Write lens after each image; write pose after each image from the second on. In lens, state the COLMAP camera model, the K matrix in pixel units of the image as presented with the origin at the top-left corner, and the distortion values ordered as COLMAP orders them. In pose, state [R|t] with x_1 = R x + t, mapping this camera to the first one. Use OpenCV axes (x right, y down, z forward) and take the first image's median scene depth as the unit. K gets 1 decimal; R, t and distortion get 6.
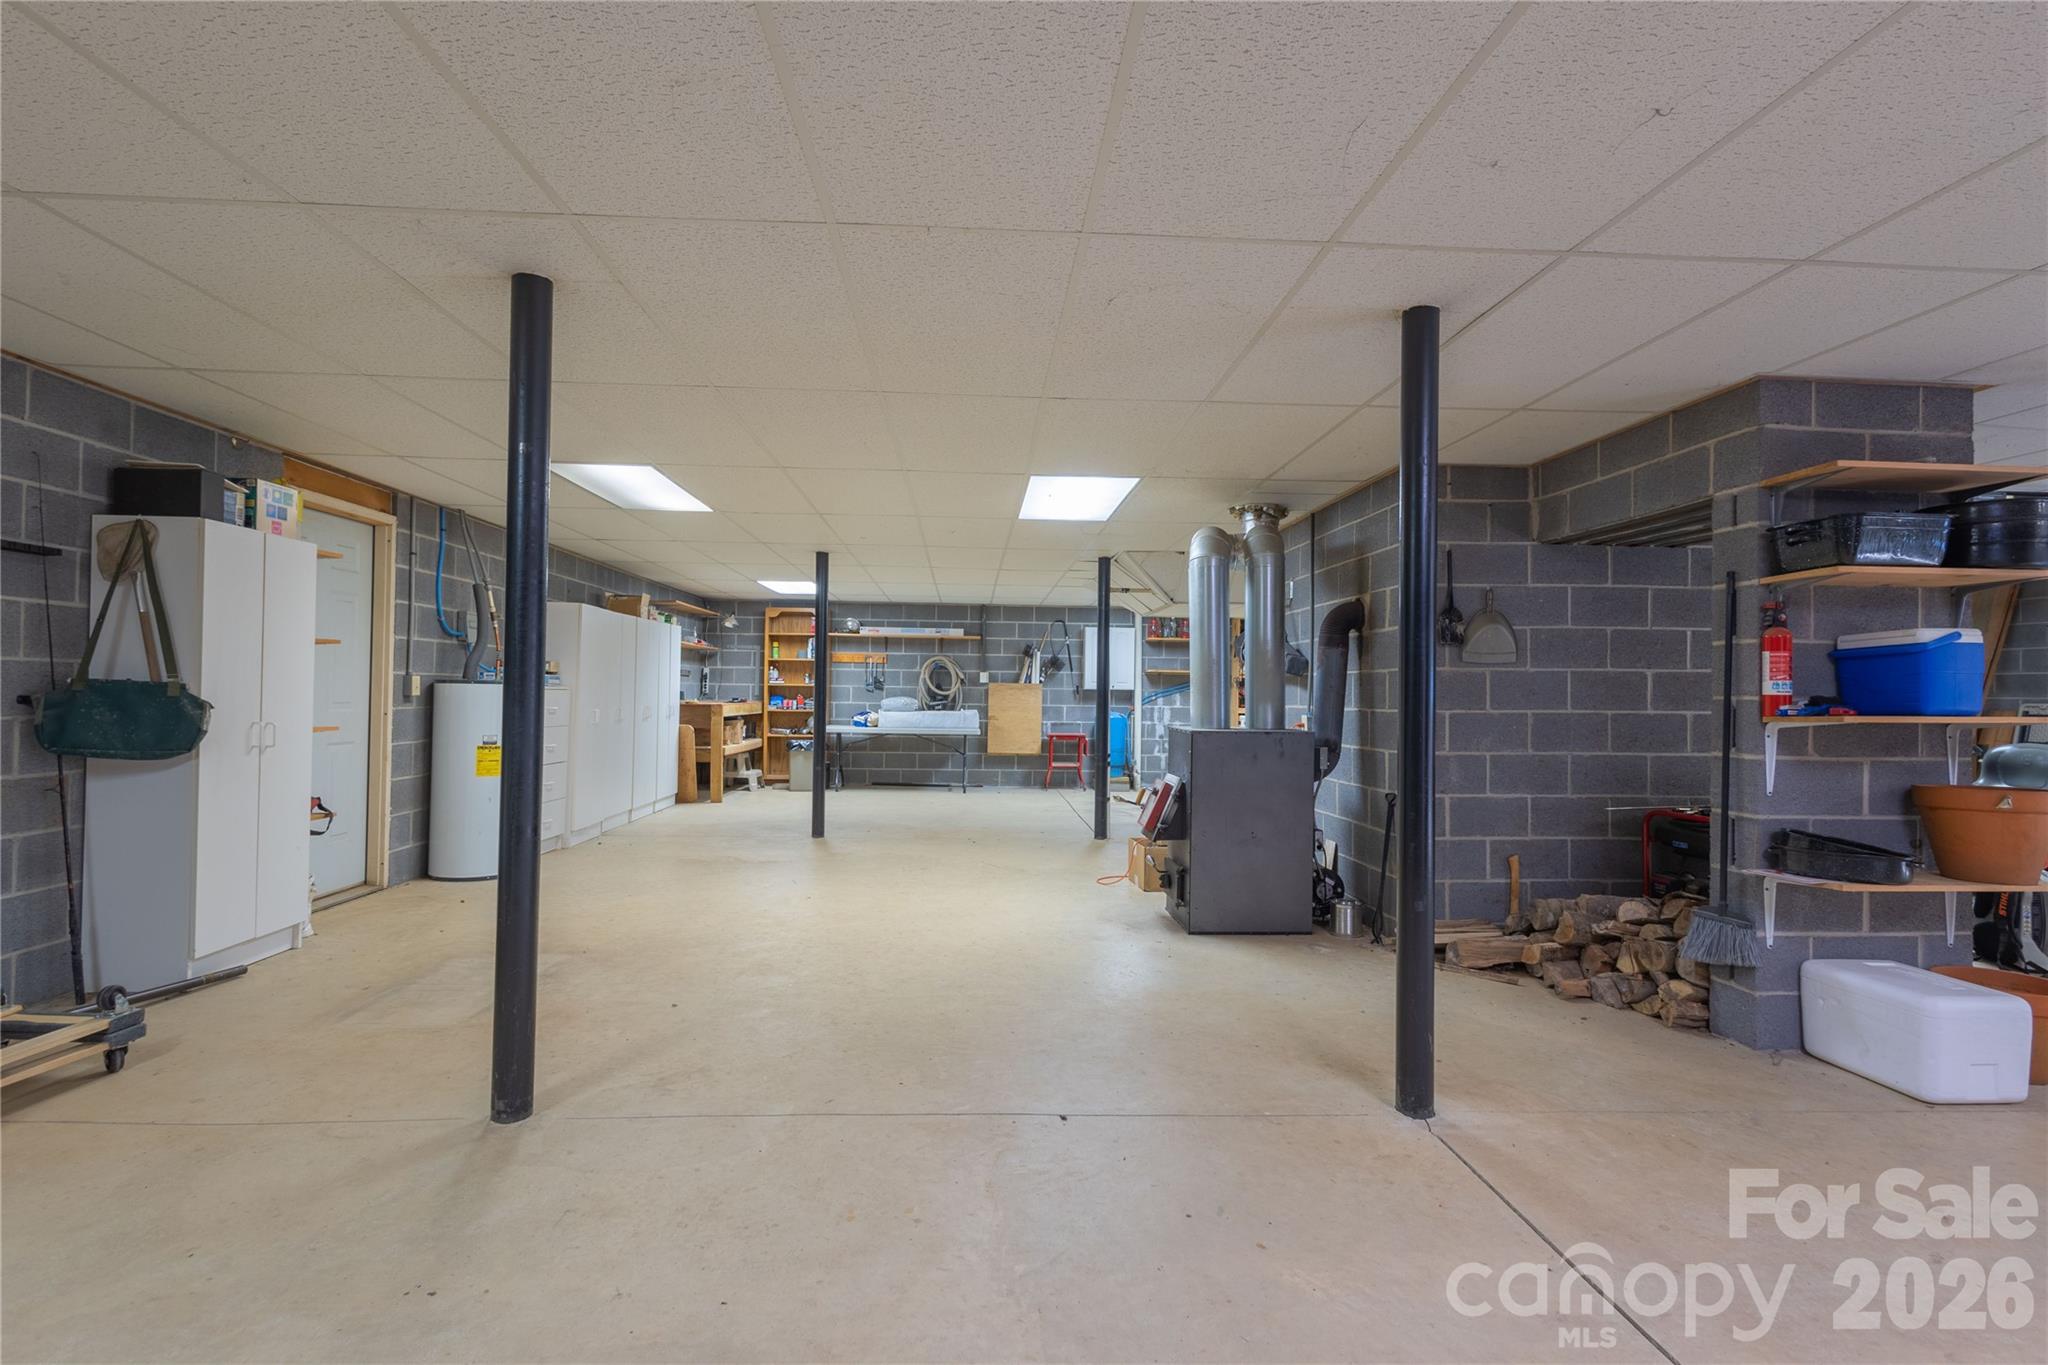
lens RADIAL K [[926.9, 0, 1024.0], [0, 926.9, 682.5], [0, 0, 1]] dist [-0.071880, 0.034808]
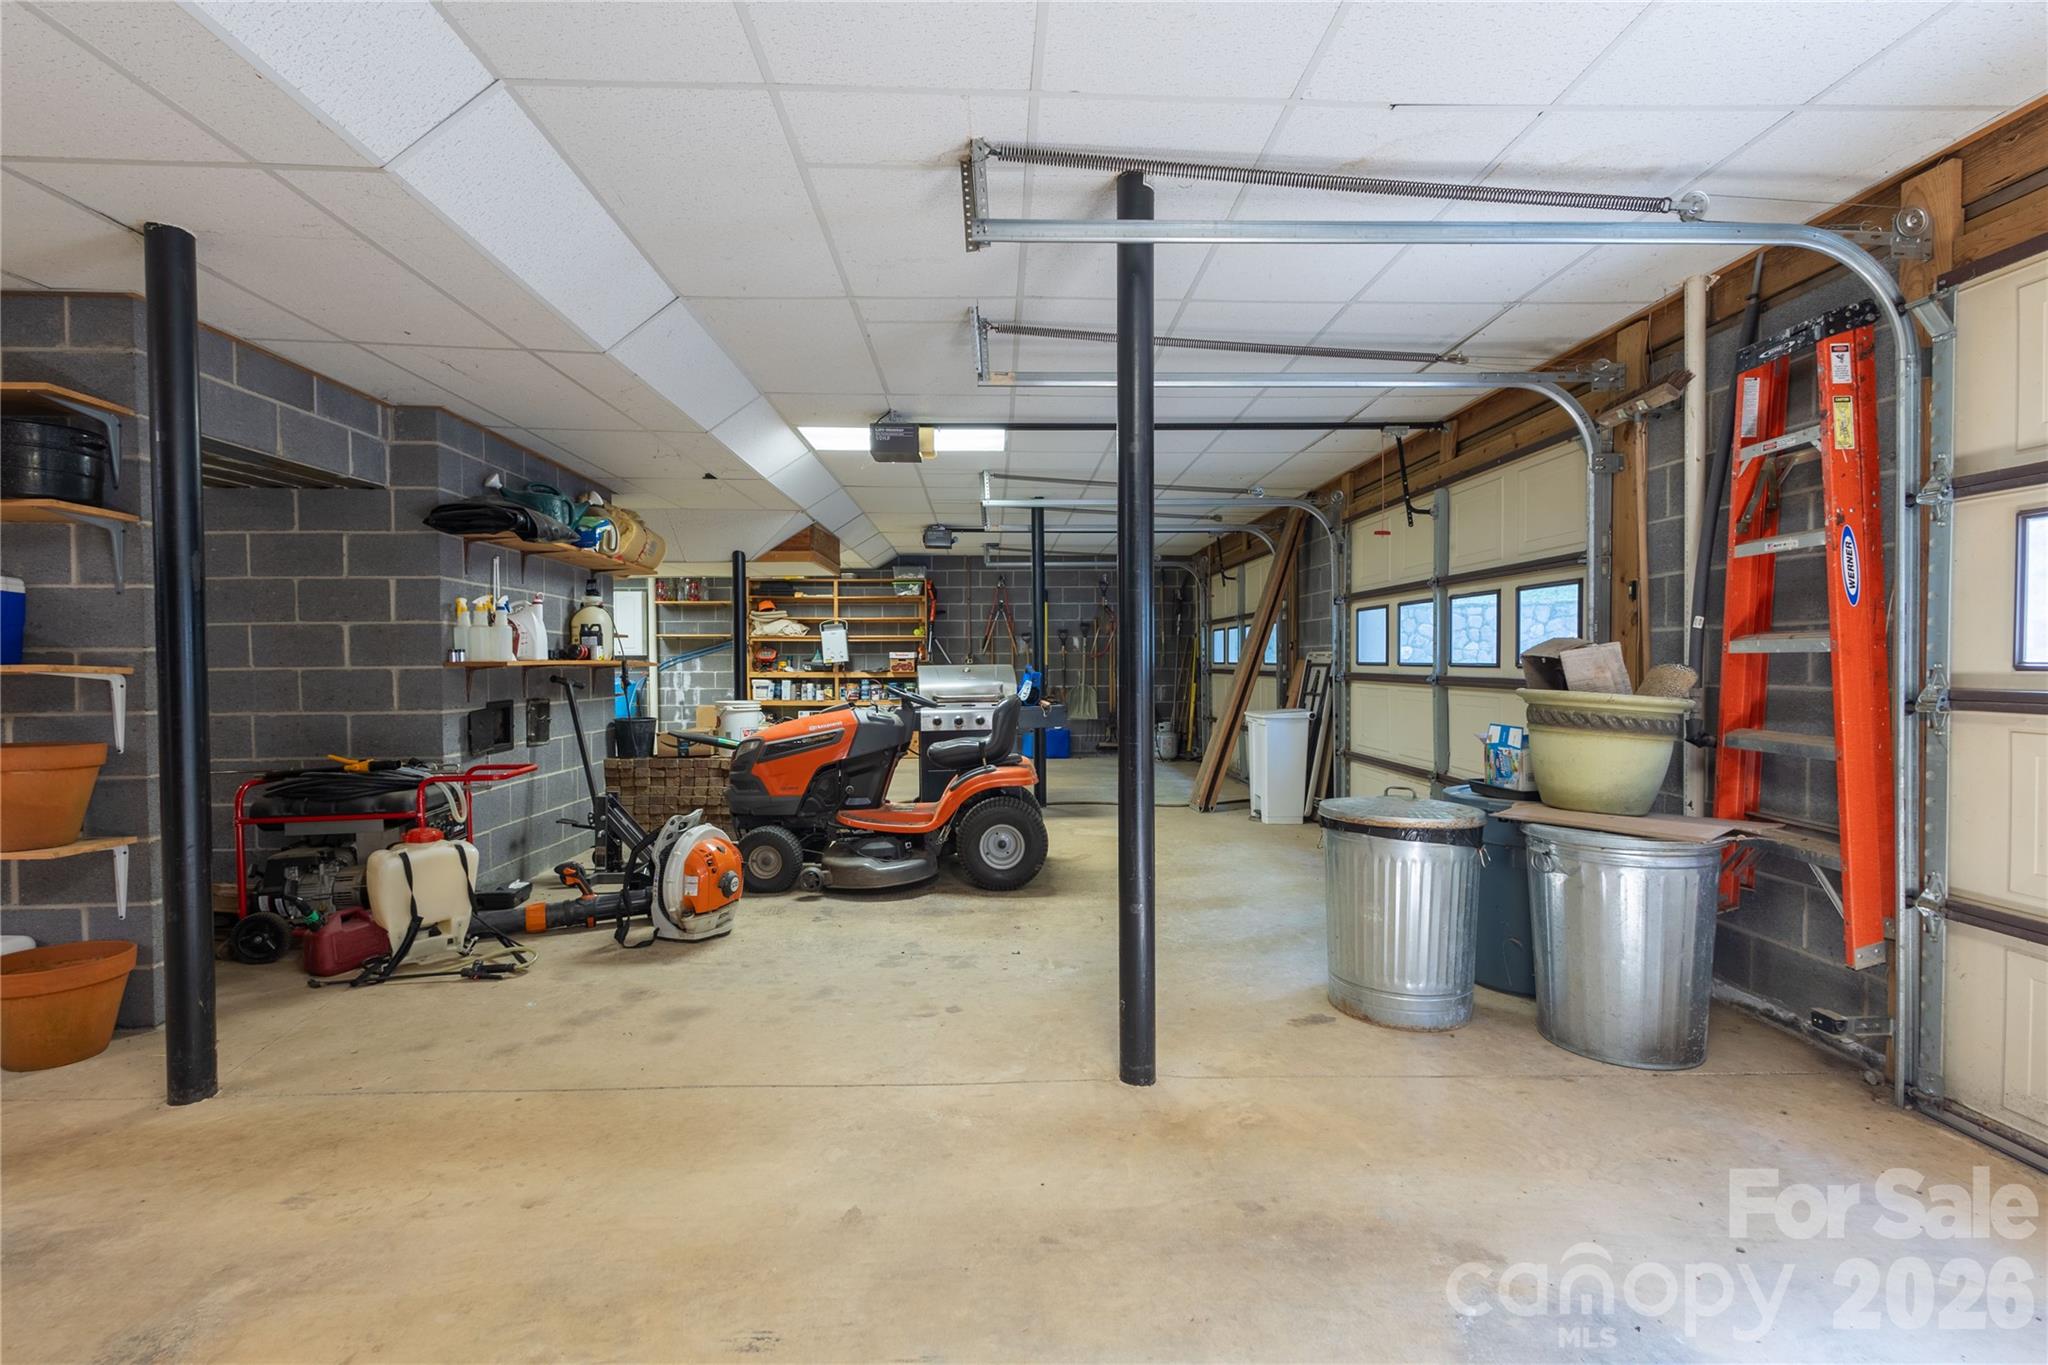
lens RADIAL K [[949.3, 0, 1017.6], [0, 949.3, 682.8], [0, 0, 1]] dist [0.012827, 0.000252]
pose [[0.999341, -0.015630, -0.032768, 0.542883], [0.016728, 0.999298, 0.033529, 0.010159], [0.032221, -0.034055, 0.998900, 0.016071]]
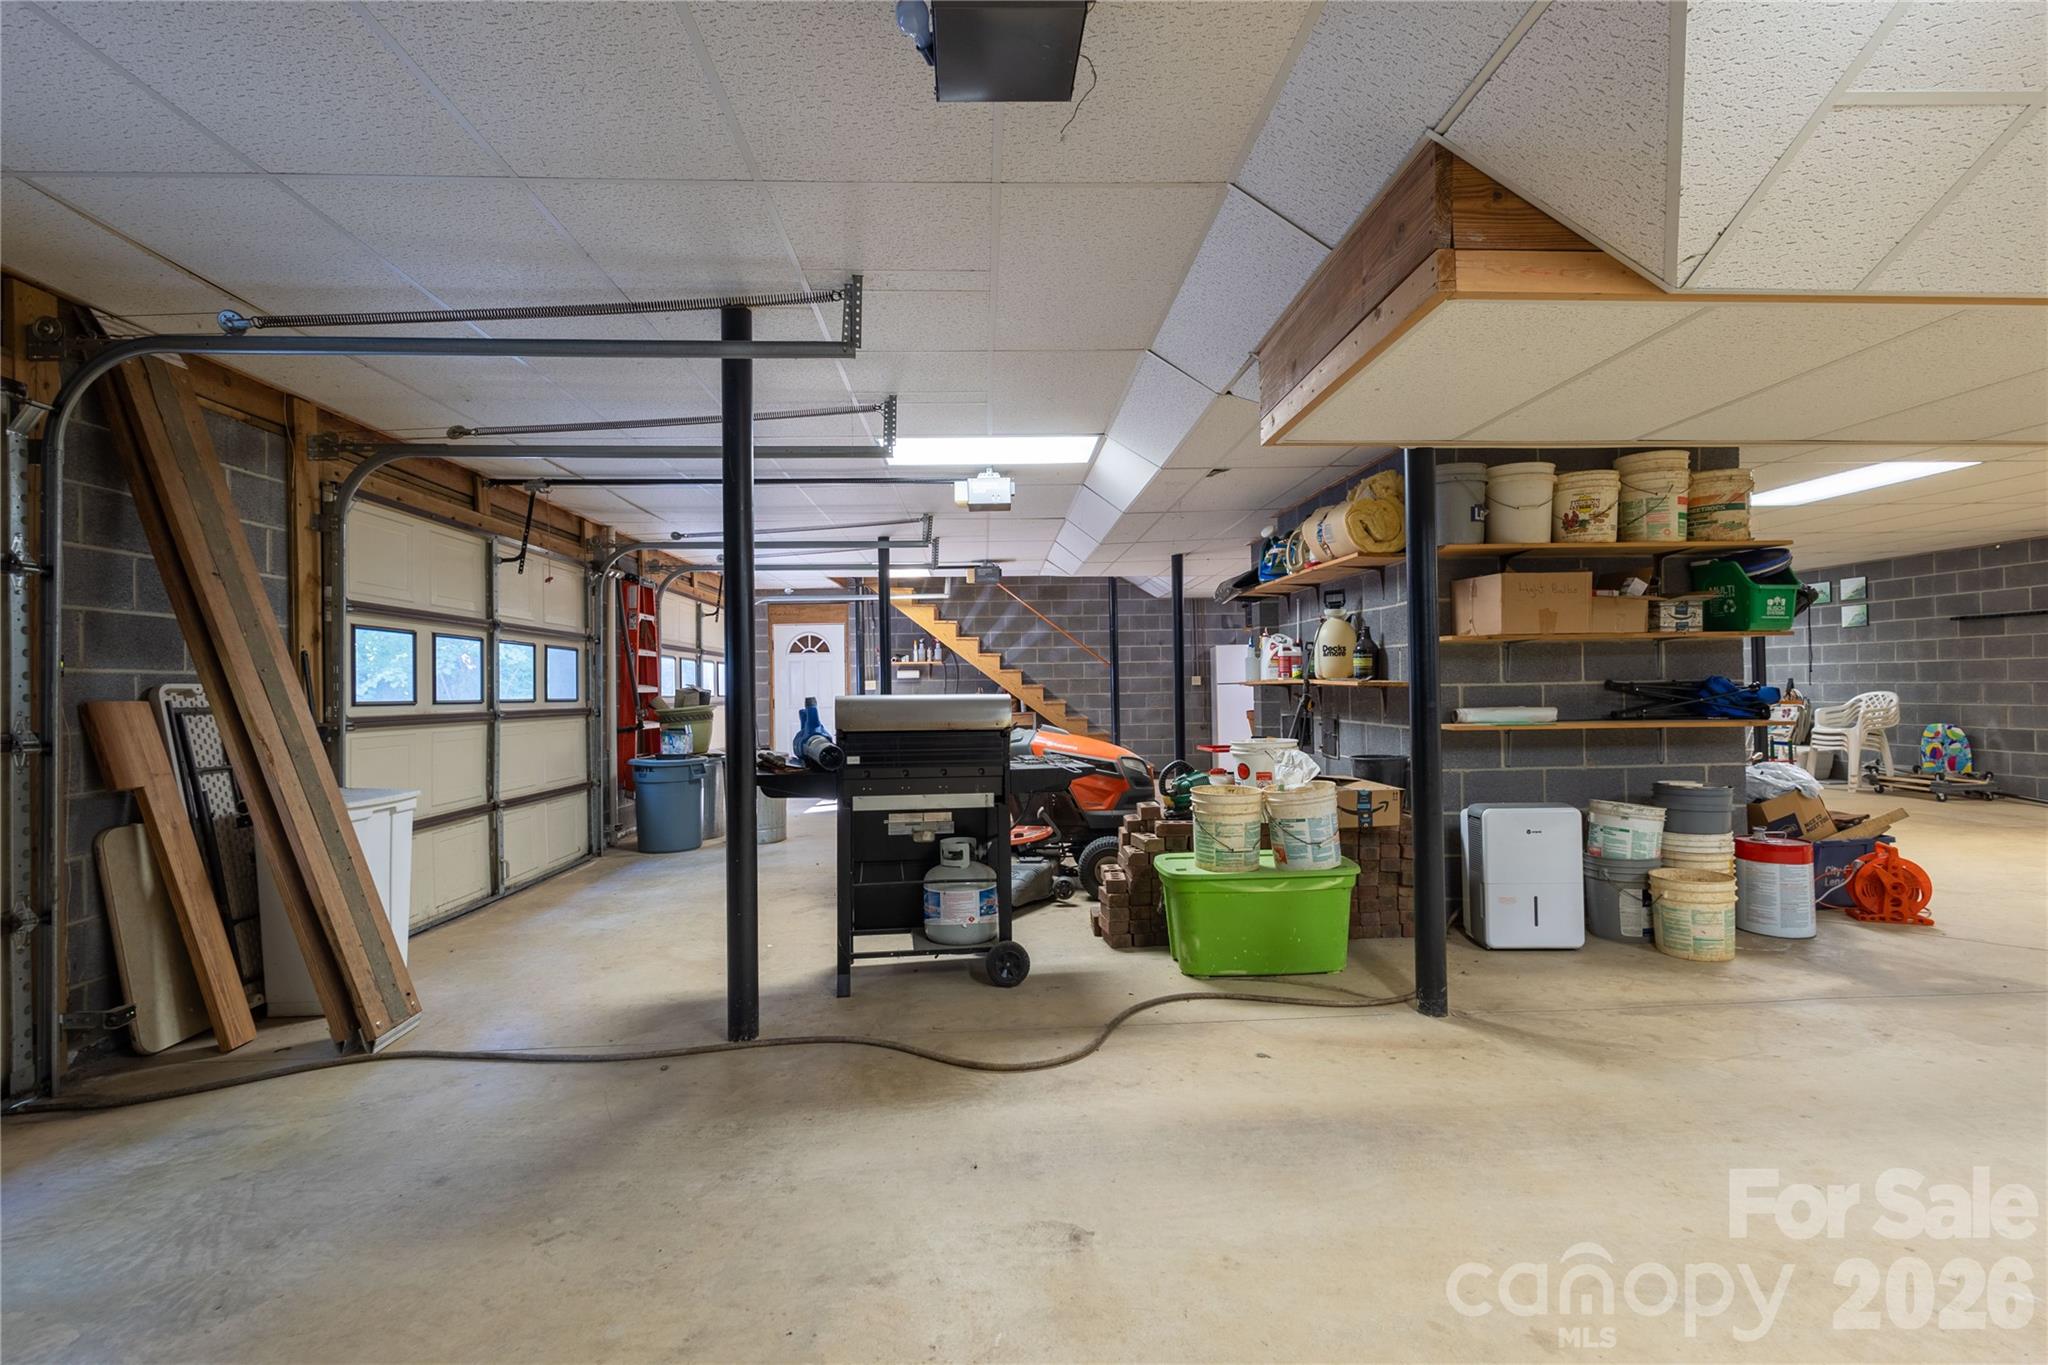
lens RADIAL K [[949.3, 0, 1017.6], [0, 949.3, 682.8], [0, 0, 1]] dist [0.012827, 0.000252]
pose [[-0.999727, 0.003781, 0.023073, 0.442309], [0.003340, 0.999811, -0.019152, 0.021231], [-0.023141, -0.019070, -0.999550, 0.970267]]
